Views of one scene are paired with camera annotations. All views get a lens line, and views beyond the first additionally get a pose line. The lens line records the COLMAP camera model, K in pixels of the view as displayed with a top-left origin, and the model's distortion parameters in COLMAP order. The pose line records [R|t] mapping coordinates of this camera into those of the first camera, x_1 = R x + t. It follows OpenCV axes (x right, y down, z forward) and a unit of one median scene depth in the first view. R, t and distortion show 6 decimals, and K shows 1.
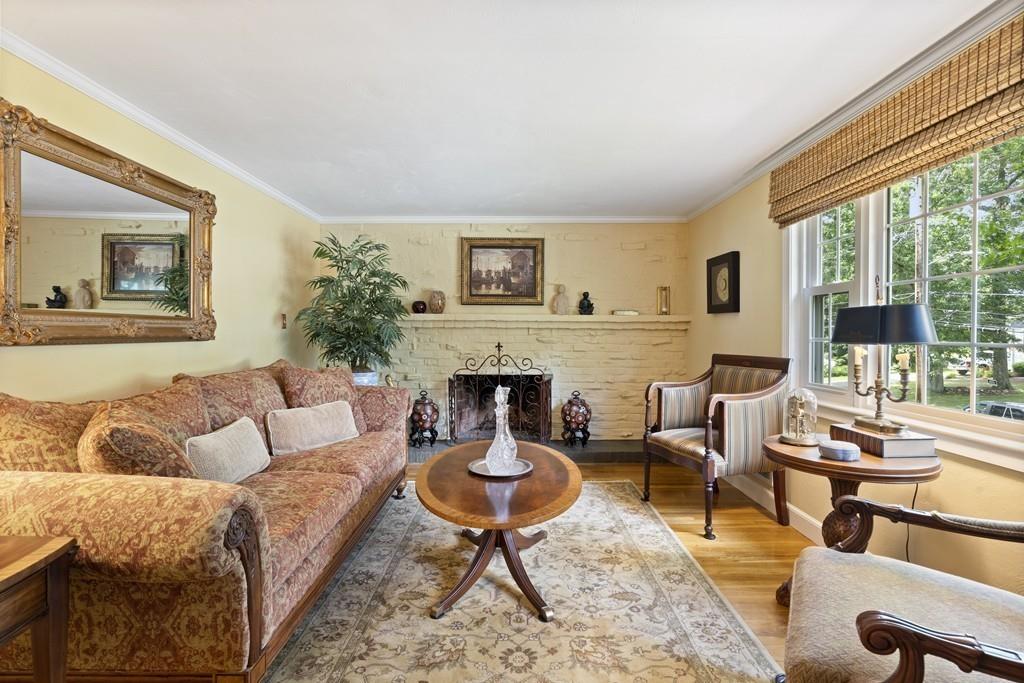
lens RADIAL K [[470.8, 0, 513.0], [0, 470.8, 337.1], [0, 0, 1]] dist [-0.003606, 0.000633]
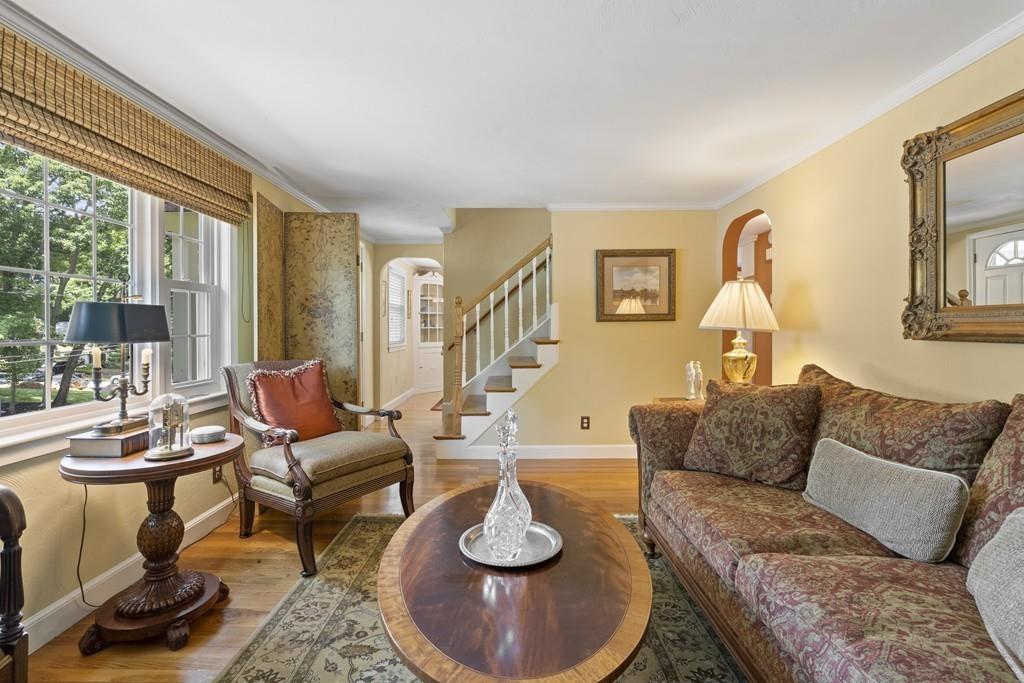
lens RADIAL K [[470.8, 0, 510.9], [0, 470.8, 333.3], [0, 0, 1]] dist [-0.003606, 0.000633]
pose [[-0.999998, 0.001471, -0.001457, -0.031592], [0.001448, 0.999876, 0.015652, -0.017895], [0.001480, 0.015650, -0.999876, 2.015312]]
